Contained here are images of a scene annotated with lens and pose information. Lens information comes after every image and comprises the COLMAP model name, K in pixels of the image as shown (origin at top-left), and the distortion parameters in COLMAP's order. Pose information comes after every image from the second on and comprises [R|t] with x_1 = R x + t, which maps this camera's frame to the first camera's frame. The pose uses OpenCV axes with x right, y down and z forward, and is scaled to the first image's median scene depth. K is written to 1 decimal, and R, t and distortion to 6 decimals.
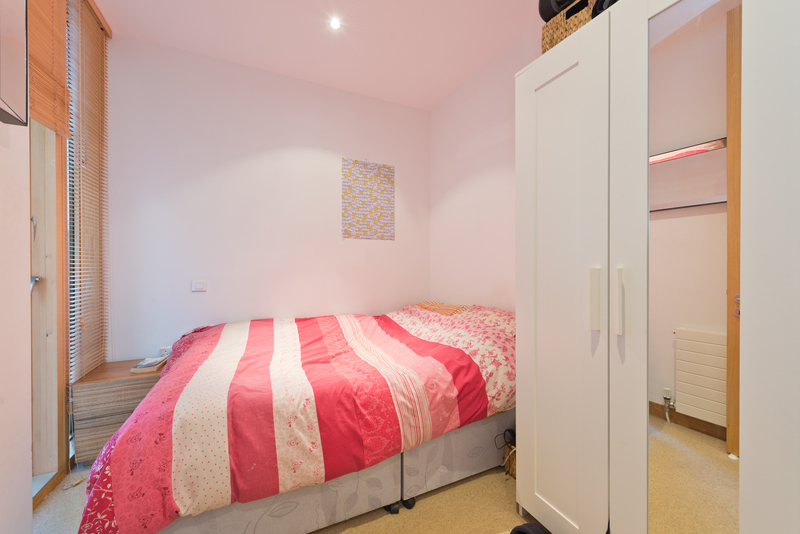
lens RADIAL K [[308.1, 0, 402.4], [0, 308.1, 269.0], [0, 0, 1]] dist [-0.000575, -0.000094]
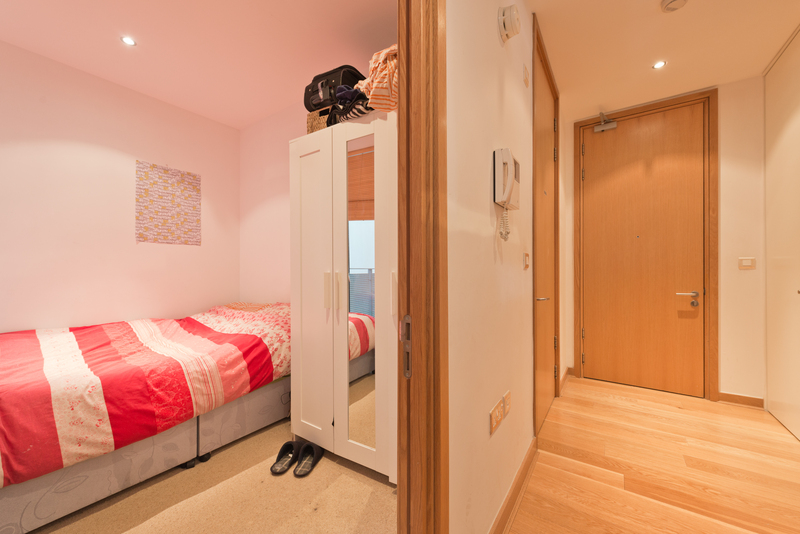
lens RADIAL K [[308.1, 0, 402.4], [0, 308.1, 269.0], [0, 0, 1]] dist [-0.000575, -0.000094]
pose [[0.866335, 0.000125, 0.499463, 0.073480], [0.004361, 0.999960, -0.007816, -0.003853], [-0.499444, 0.008950, 0.866300, -0.402721]]
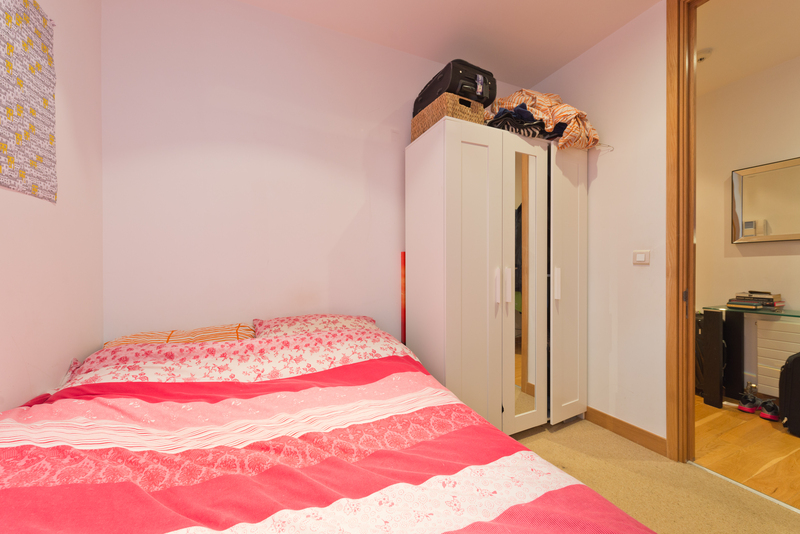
lens RADIAL K [[308.1, 0, 402.4], [0, 308.1, 269.0], [0, 0, 1]] dist [-0.000575, -0.000094]
pose [[0.036734, -0.004923, 0.999313, -0.680702], [0.007495, 0.999961, 0.004650, -0.006593], [-0.999297, 0.007319, 0.036770, 0.851338]]
